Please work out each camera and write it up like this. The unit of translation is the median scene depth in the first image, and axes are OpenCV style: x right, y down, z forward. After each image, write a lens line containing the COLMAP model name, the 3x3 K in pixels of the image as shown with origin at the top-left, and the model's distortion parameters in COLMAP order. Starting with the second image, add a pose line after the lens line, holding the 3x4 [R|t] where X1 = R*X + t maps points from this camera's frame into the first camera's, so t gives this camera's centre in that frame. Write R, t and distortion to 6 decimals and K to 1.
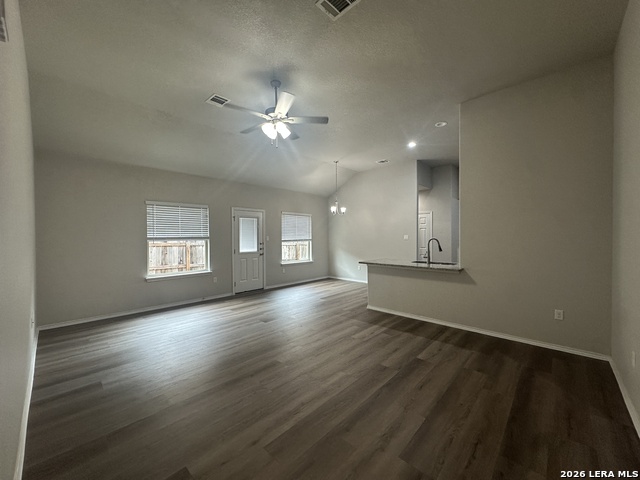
lens RADIAL K [[255.0, 0, 319.2], [0, 255.0, 237.8], [0, 0, 1]] dist [-0.001846, -0.000045]
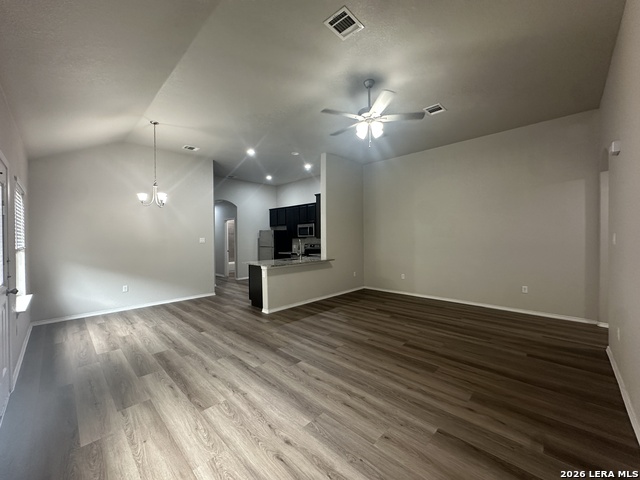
lens RADIAL K [[255.0, 0, 319.8], [0, 255.0, 239.1], [0, 0, 1]] dist [-0.001846, -0.000045]
pose [[0.009072, -0.000547, 0.999959, -0.665904], [0.012743, 0.999919, 0.000432, -0.001770], [-0.999878, 0.012738, 0.009078, 0.681615]]
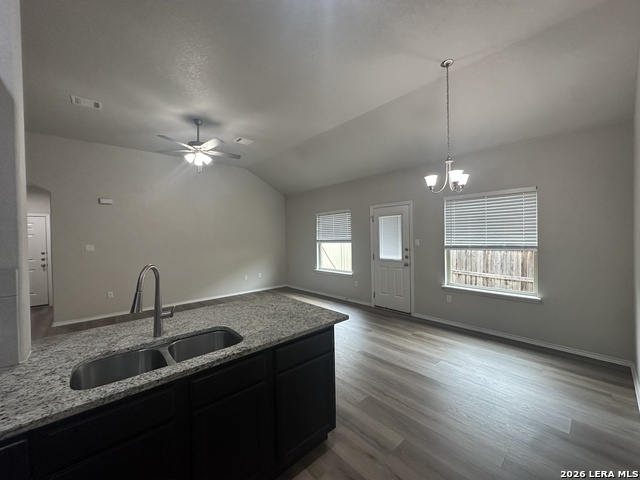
lens RADIAL K [[255.0, 0, 317.0], [0, 255.0, 236.6], [0, 0, 1]] dist [-0.001846, -0.000045]
pose [[-0.085955, 0.012947, -0.996215, 0.586699], [0.016801, 0.999792, 0.011544, -0.029852], [0.996157, -0.015745, -0.086155, 0.961331]]
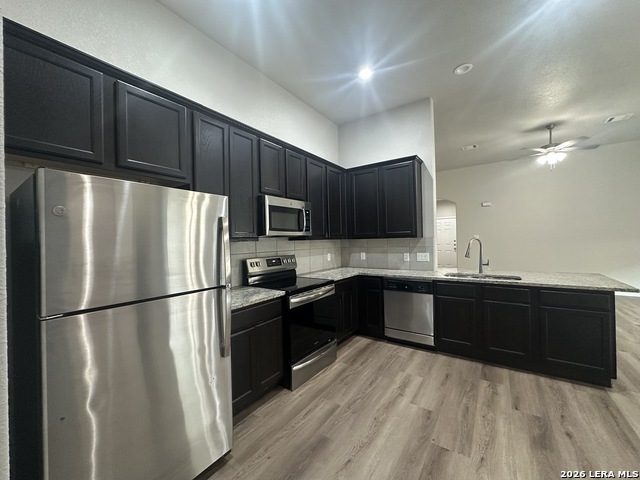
lens RADIAL K [[255.0, 0, 322.4], [0, 255.0, 239.9], [0, 0, 1]] dist [-0.001846, -0.000045]
pose [[-0.987722, 0.026833, -0.153901, 0.755458], [0.026403, 0.999640, 0.004833, -0.007646], [0.153975, 0.000710, -0.988074, 1.262432]]
